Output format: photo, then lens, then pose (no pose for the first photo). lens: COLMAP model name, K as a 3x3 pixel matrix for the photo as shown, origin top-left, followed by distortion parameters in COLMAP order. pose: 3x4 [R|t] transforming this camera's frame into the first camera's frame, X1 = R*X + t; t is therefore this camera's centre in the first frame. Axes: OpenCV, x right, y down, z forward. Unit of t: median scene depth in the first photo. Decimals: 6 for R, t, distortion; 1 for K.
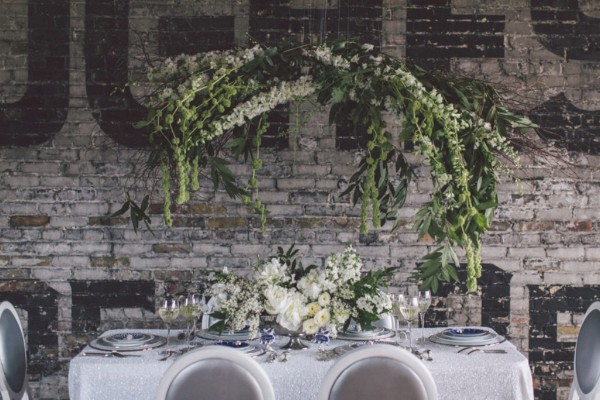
lens RADIAL K [[889.9, 0, 298.6], [0, 889.9, 197.4], [0, 0, 1]] dist [0.008357, 0.000000]
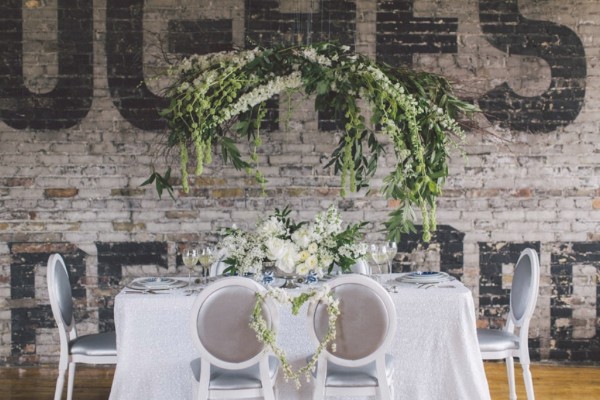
lens RADIAL K [[926.1, 0, 298.3], [0, 926.1, 200.4], [0, 0, 1]] dist [0.015951, 0.000000]
pose [[0.999432, -0.009565, 0.032312, -0.027397], [0.008981, 0.999794, 0.018188, 0.017765], [-0.032479, -0.017888, 0.999312, -0.257686]]
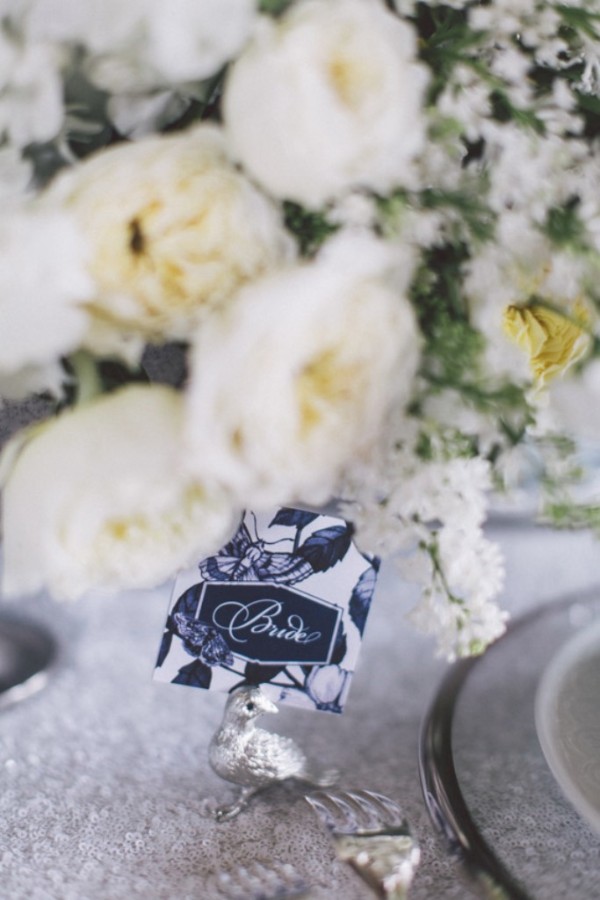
lens RADIAL K [[1334.9, 0, 301.0], [0, 1334.9, 451.0], [0, 0, 1]] dist [0.008357, 0.000000]
pose [[0.964542, -0.052766, 0.258602, 0.000462], [-0.028772, 0.952951, 0.301756, 0.088305], [-0.262357, -0.298497, 0.917643, 0.724638]]
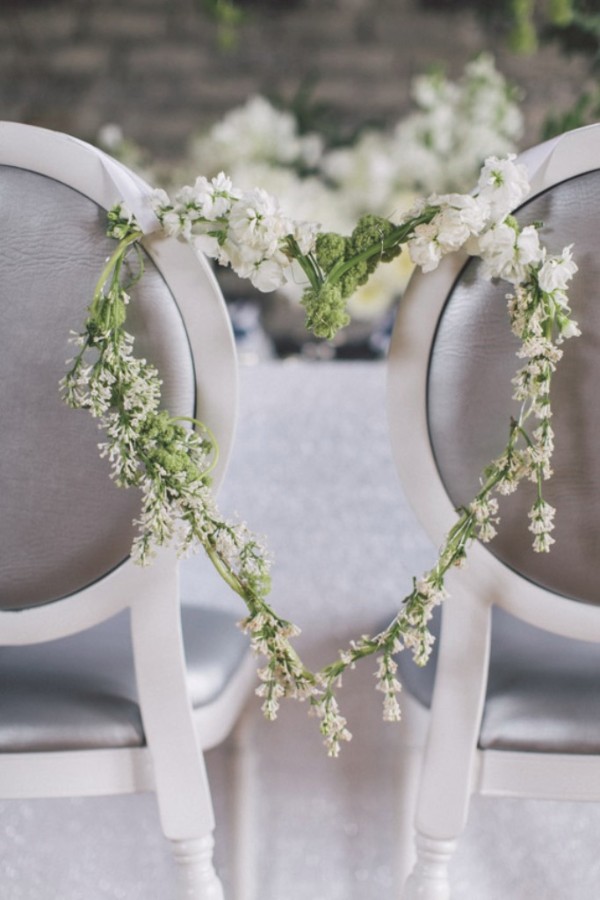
lens RADIAL K [[1334.9, 0, 299.6], [0, 1334.9, 451.3], [0, 0, 1]] dist [0.008357, 0.000000]
pose [[0.999920, 0.004669, -0.011735, -0.003877], [-0.004686, 0.999988, -0.001369, 0.164326], [0.011728, 0.001424, 0.999930, 0.406849]]
